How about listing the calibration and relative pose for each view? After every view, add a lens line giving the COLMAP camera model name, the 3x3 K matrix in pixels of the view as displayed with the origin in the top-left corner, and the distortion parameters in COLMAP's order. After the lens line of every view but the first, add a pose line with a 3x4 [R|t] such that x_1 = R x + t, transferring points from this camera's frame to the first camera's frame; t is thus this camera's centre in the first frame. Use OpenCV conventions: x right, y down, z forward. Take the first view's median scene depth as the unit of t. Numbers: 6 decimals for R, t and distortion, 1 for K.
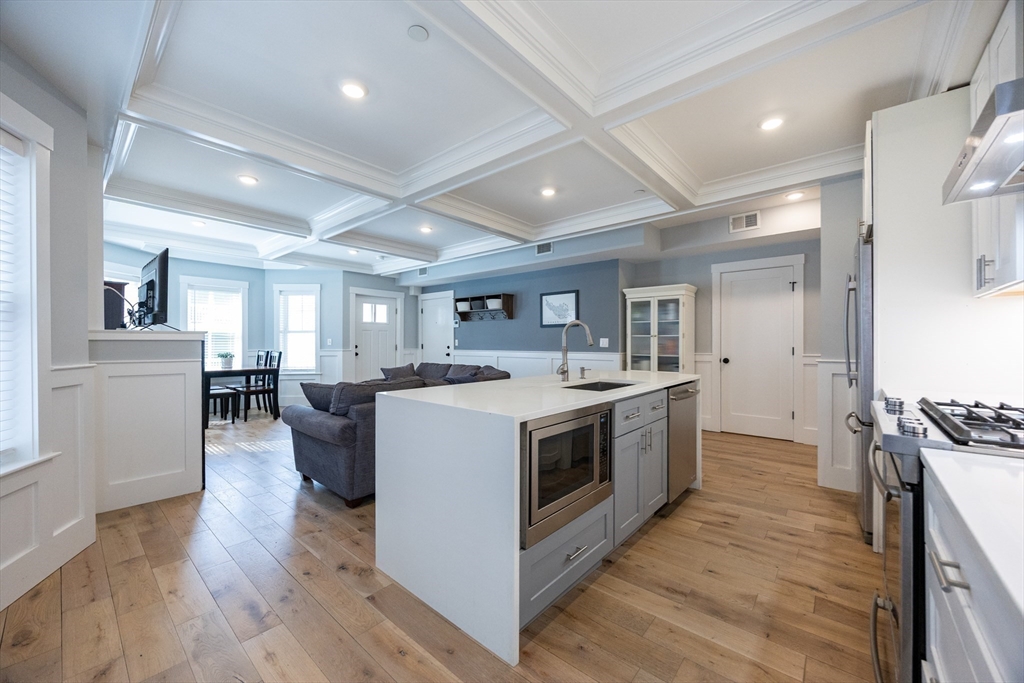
lens RADIAL K [[391.7, 0, 512.3], [0, 391.7, 344.5], [0, 0, 1]] dist [-0.002084, -0.000257]
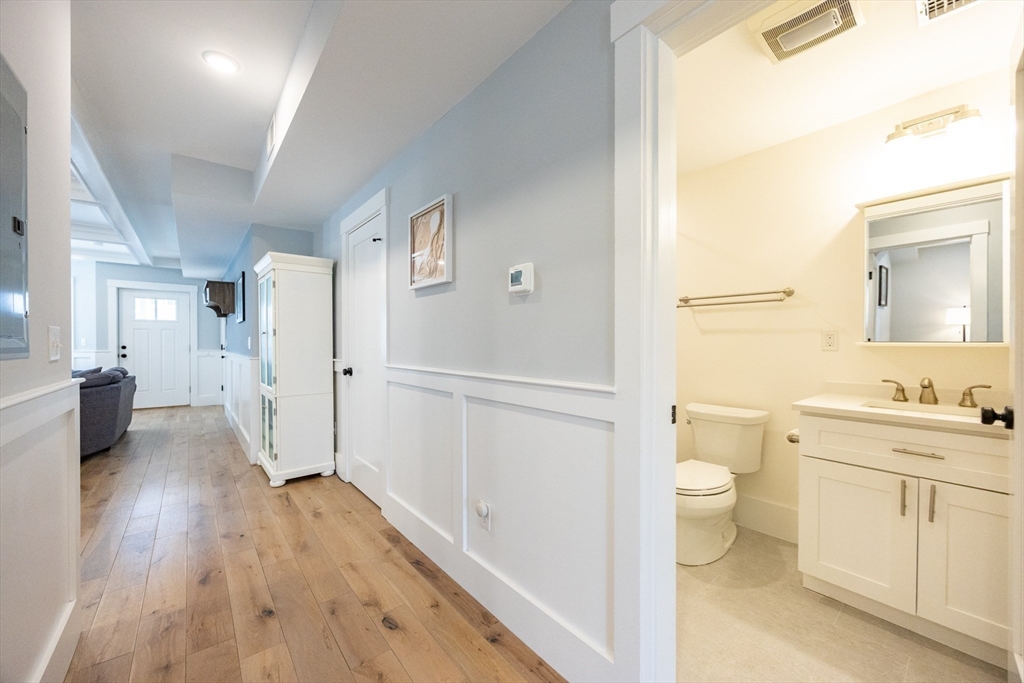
lens RADIAL K [[391.7, 0, 512.3], [0, 391.7, 344.5], [0, 0, 1]] dist [-0.002084, -0.000257]
pose [[0.982913, 0.002112, -0.184060, 0.943005], [-0.002410, 0.999996, -0.001394, -0.002534], [0.184056, 0.001814, 0.982914, 0.441568]]
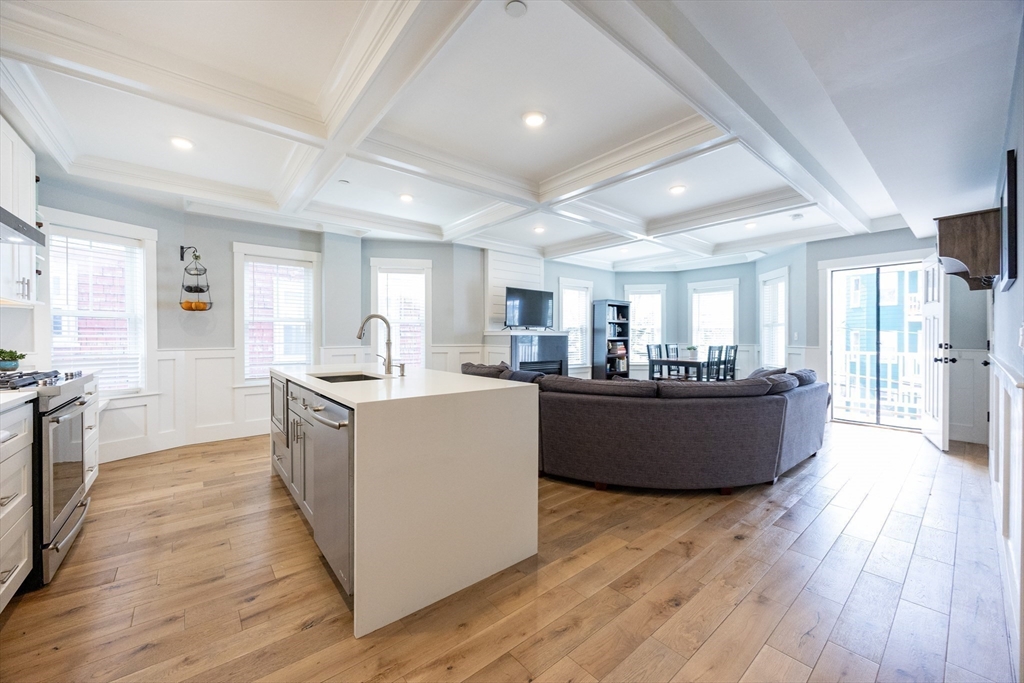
lens RADIAL K [[391.7, 0, 517.8], [0, 391.7, 338.3], [0, 0, 1]] dist [-0.002023, -0.000337]
pose [[-0.166073, 0.004213, -0.986104, 0.597472], [-0.007478, 0.999957, 0.005531, -0.003655], [0.986085, 0.008293, -0.166035, 0.823341]]
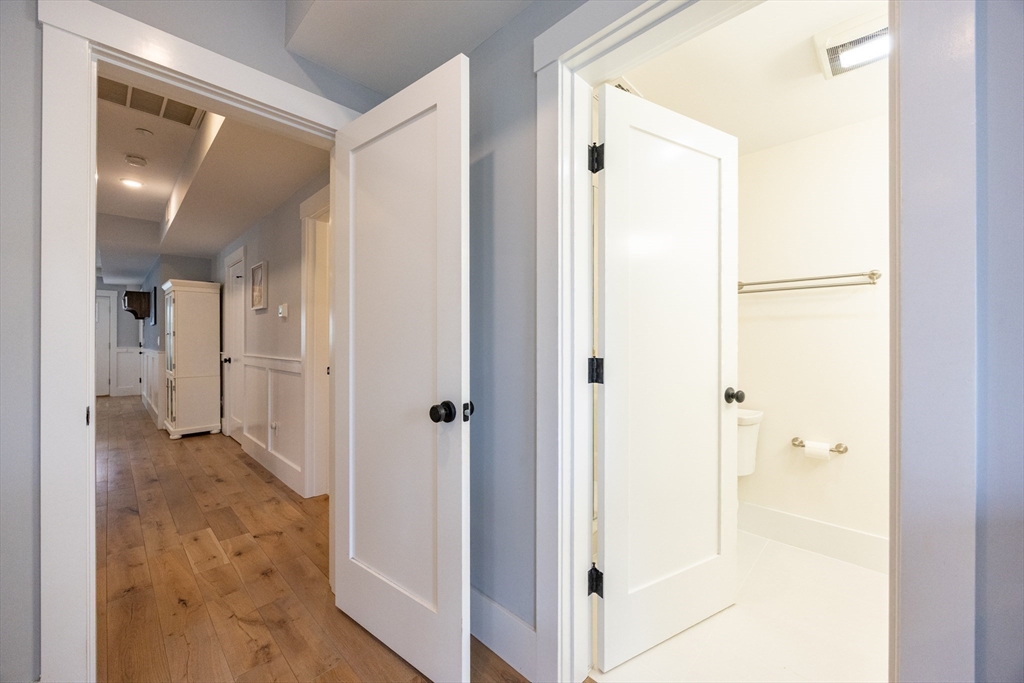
lens RADIAL K [[395.6, 0, 514.5], [0, 395.6, 342.5], [0, 0, 1]] dist [-0.003368, -0.000193]
pose [[0.997195, 0.005209, -0.074662, 1.327320], [-0.005733, 0.999960, -0.006806, 0.000648], [0.074623, 0.007215, 0.997186, 0.117373]]
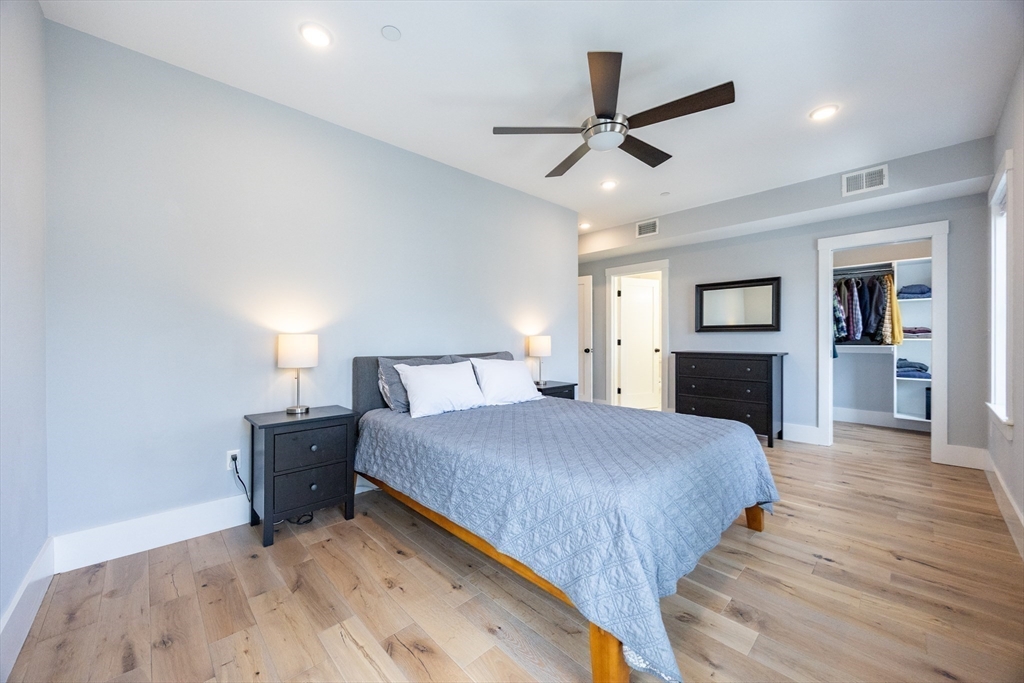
lens RADIAL K [[388.9, 0, 512.0], [0, 388.9, 341.5], [0, 0, 1]] dist [-0.000435, -0.000145]
pose [[0.992396, -0.000247, -0.123083, 1.182735], [-0.000023, 0.999998, -0.002195, 0.018336], [0.123083, 0.002181, 0.992394, -0.832364]]
